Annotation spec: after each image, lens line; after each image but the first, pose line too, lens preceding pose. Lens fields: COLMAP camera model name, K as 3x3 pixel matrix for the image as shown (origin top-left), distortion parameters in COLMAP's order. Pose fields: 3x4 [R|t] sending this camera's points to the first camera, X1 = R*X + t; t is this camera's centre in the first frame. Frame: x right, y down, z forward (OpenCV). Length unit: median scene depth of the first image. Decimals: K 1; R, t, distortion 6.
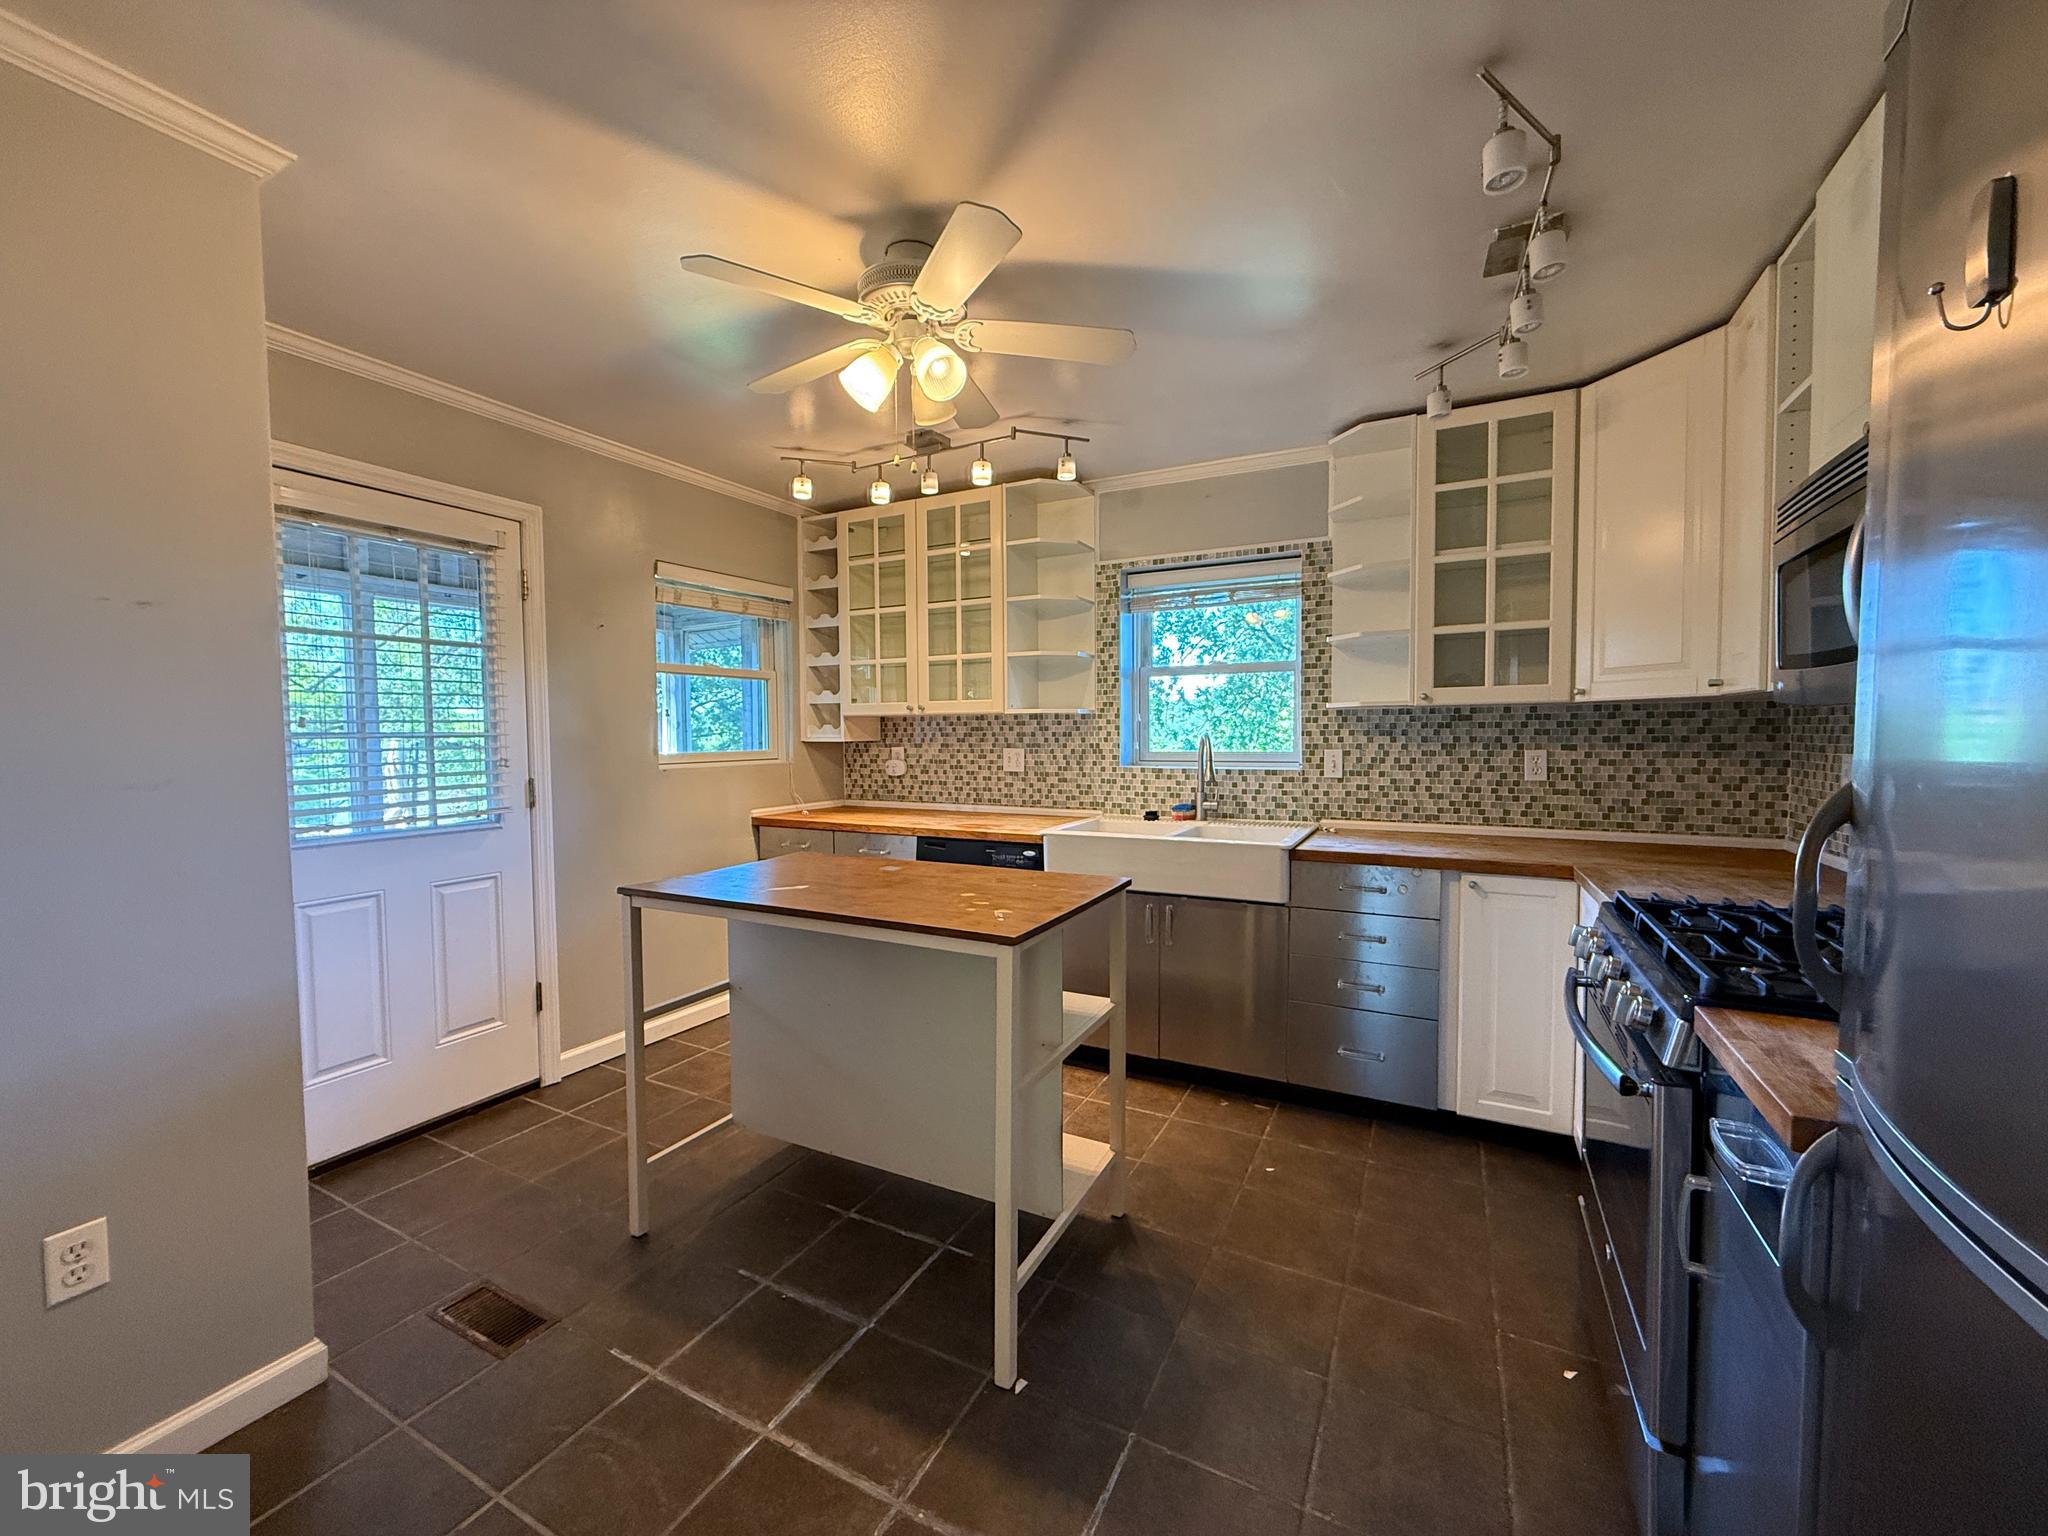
lens RADIAL K [[811.4, 0, 1018.7], [0, 811.4, 768.0], [0, 0, 1]] dist [-0.000976, 0.000055]
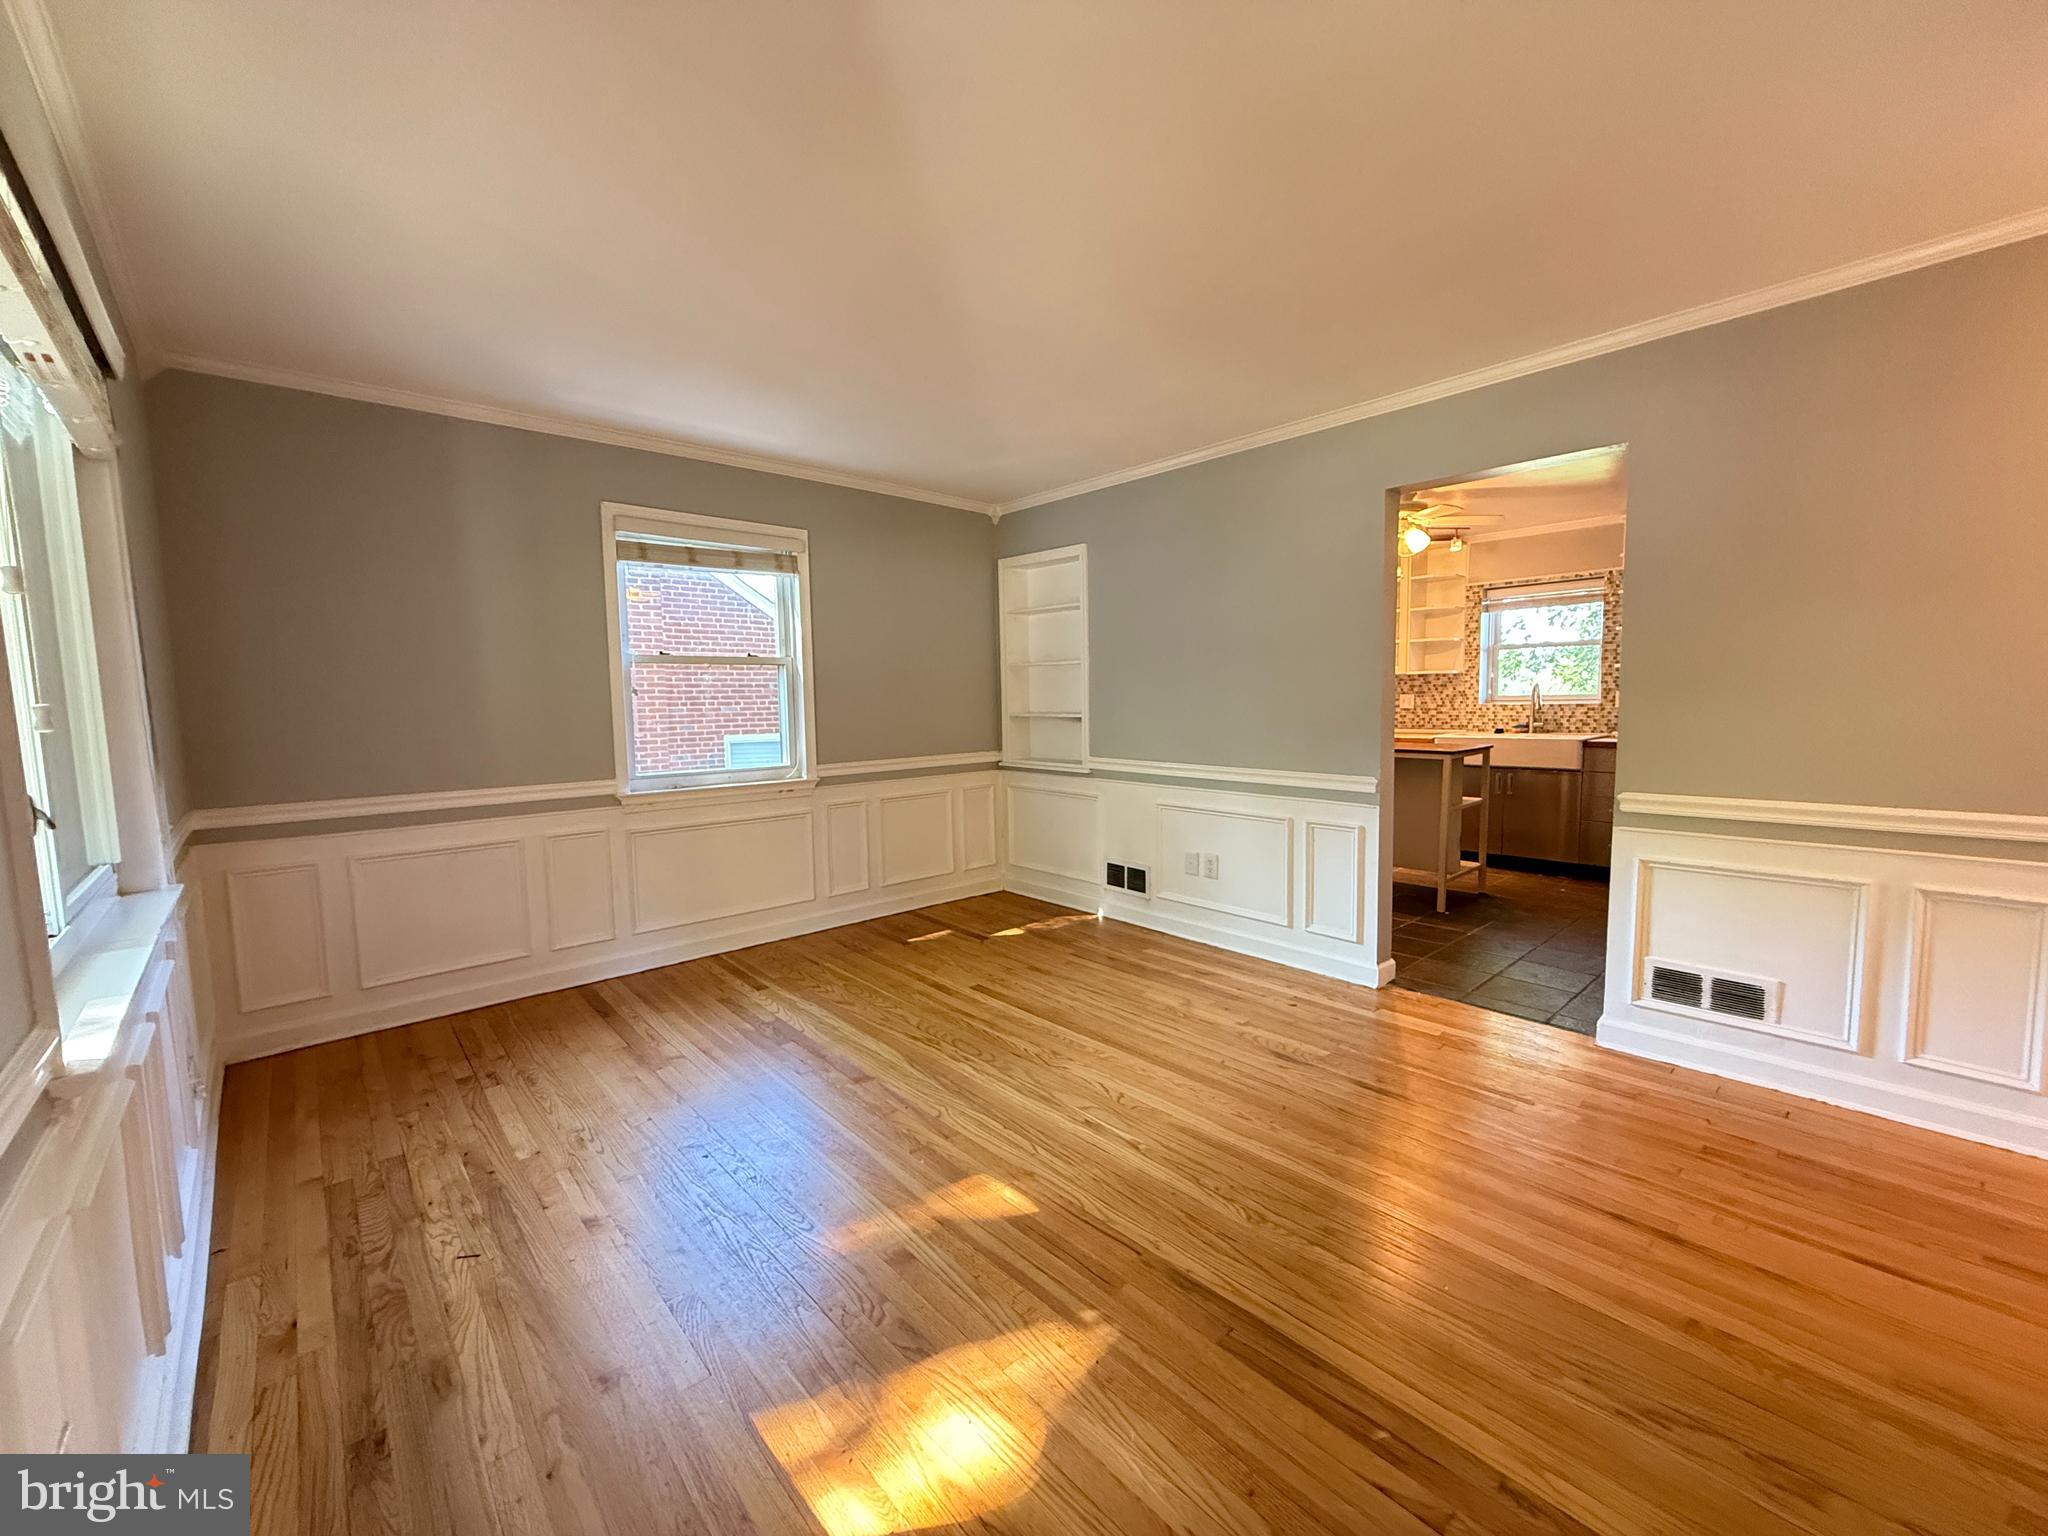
lens RADIAL K [[811.4, 0, 1018.7], [0, 811.4, 768.0], [0, 0, 1]] dist [-0.000976, 0.000055]
pose [[0.937969, 0.019967, -0.346143, -0.212009], [-0.004855, 0.998999, 0.044472, 0.069348], [0.346684, -0.040033, 0.937127, -1.053302]]
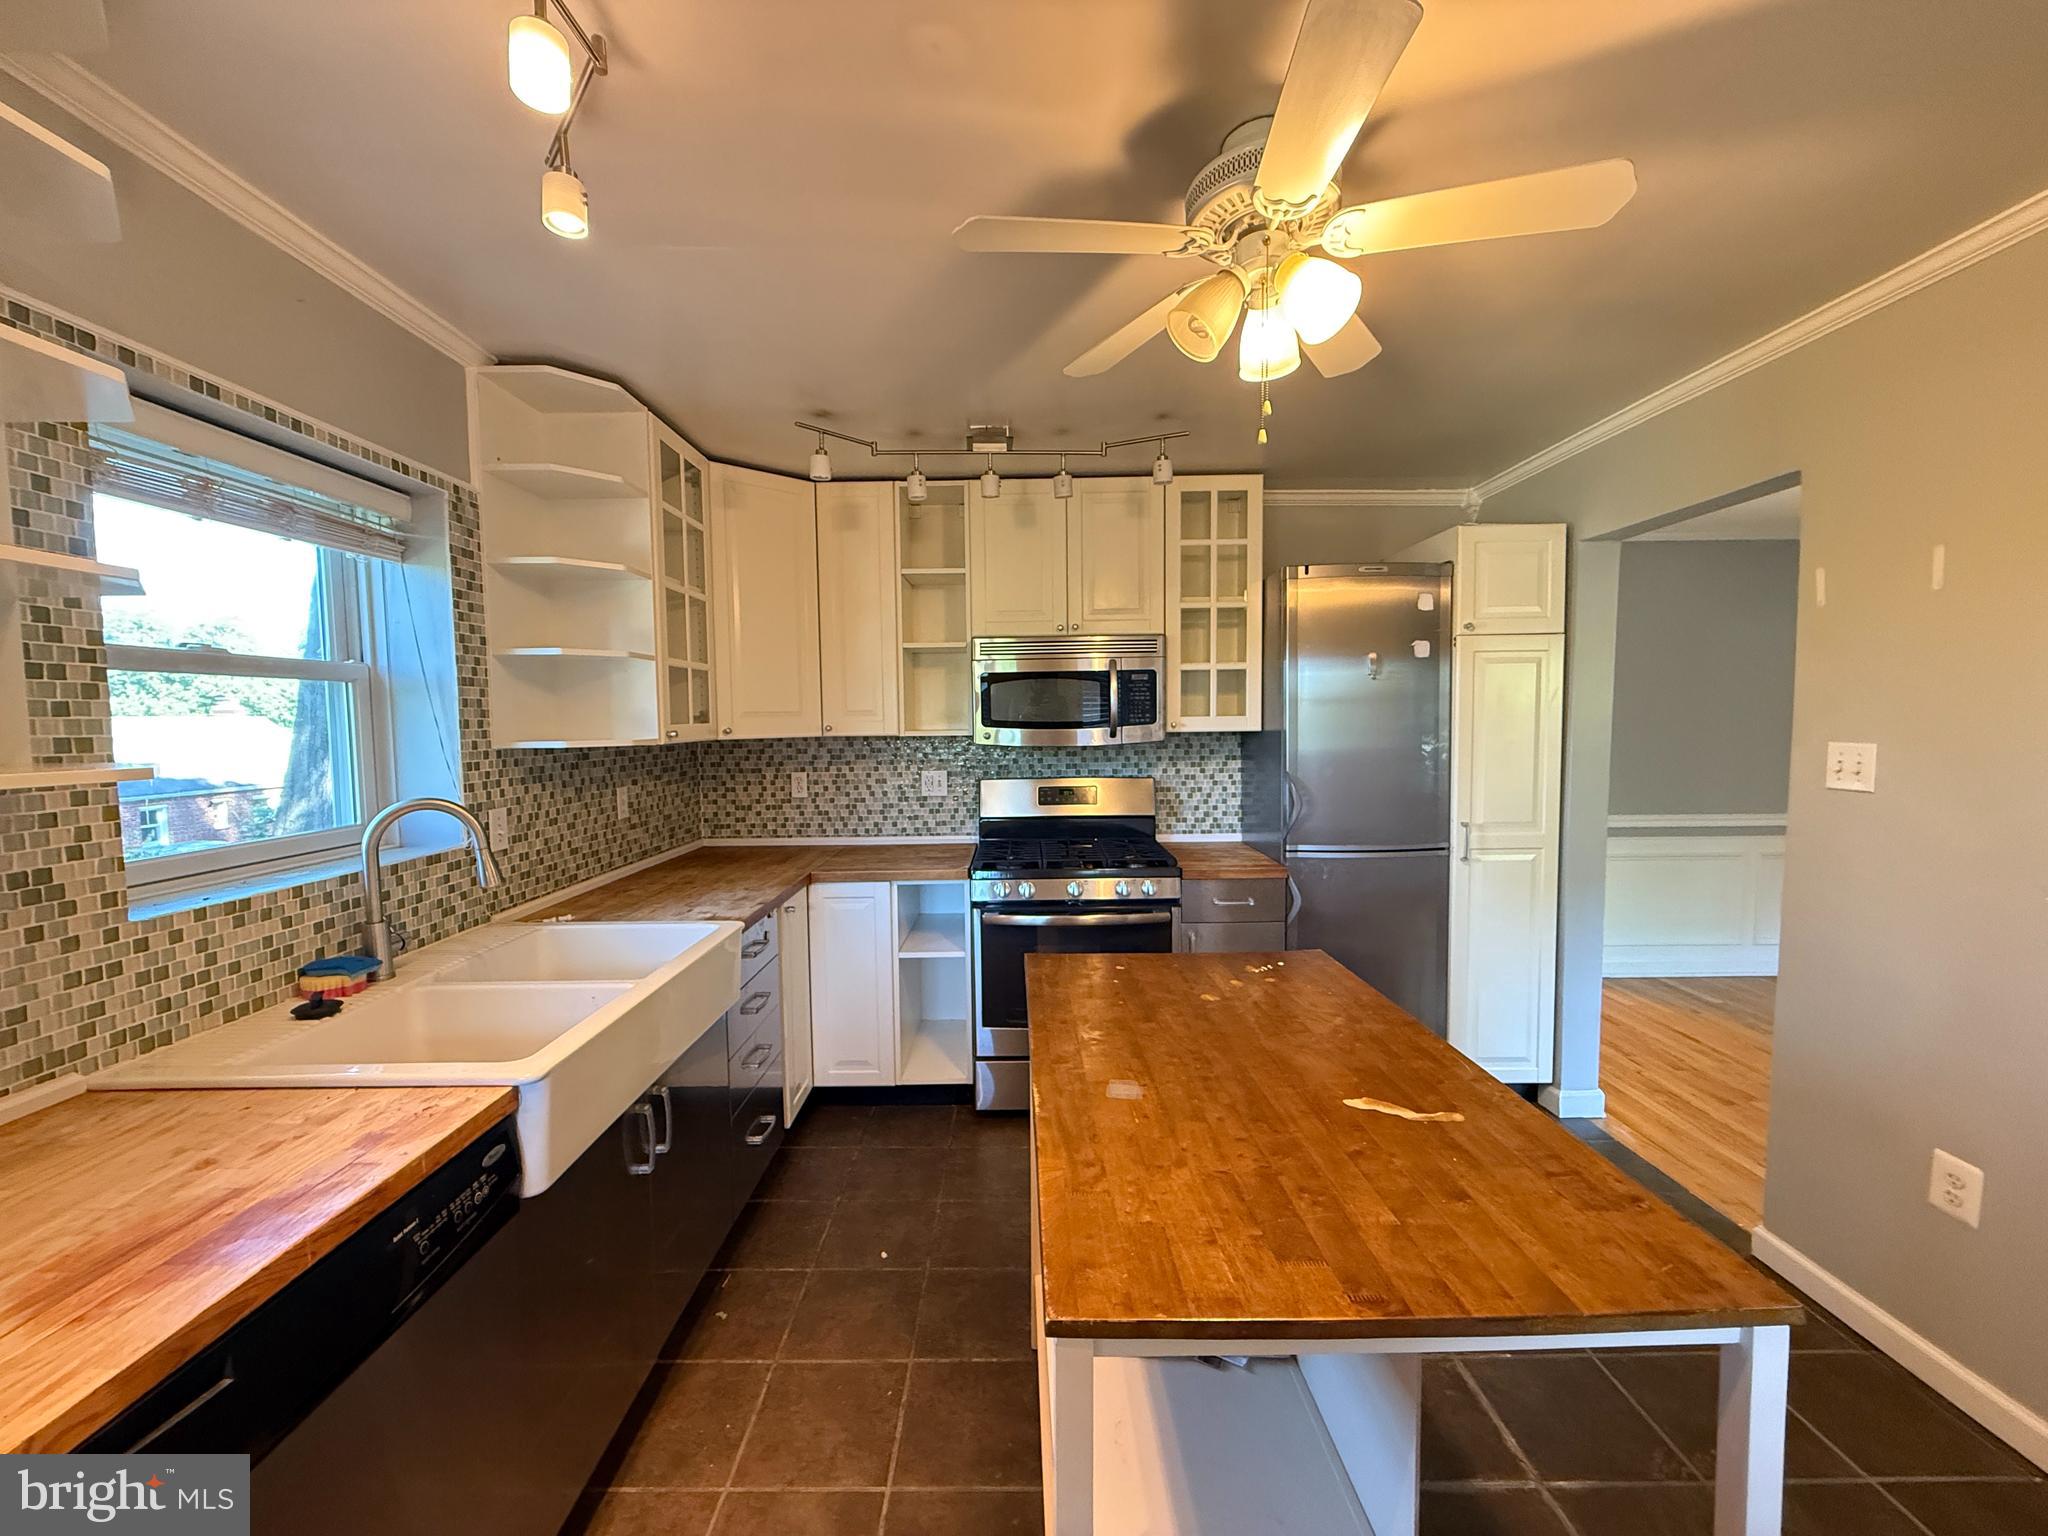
lens RADIAL K [[811.4, 0, 1018.7], [0, 811.4, 768.0], [0, 0, 1]] dist [-0.000976, 0.000055]
pose [[-0.462114, -0.040098, 0.885913, -0.402052], [0.055415, 0.995719, 0.073974, -0.081195], [-0.885087, 0.083277, -0.457914, 0.910737]]
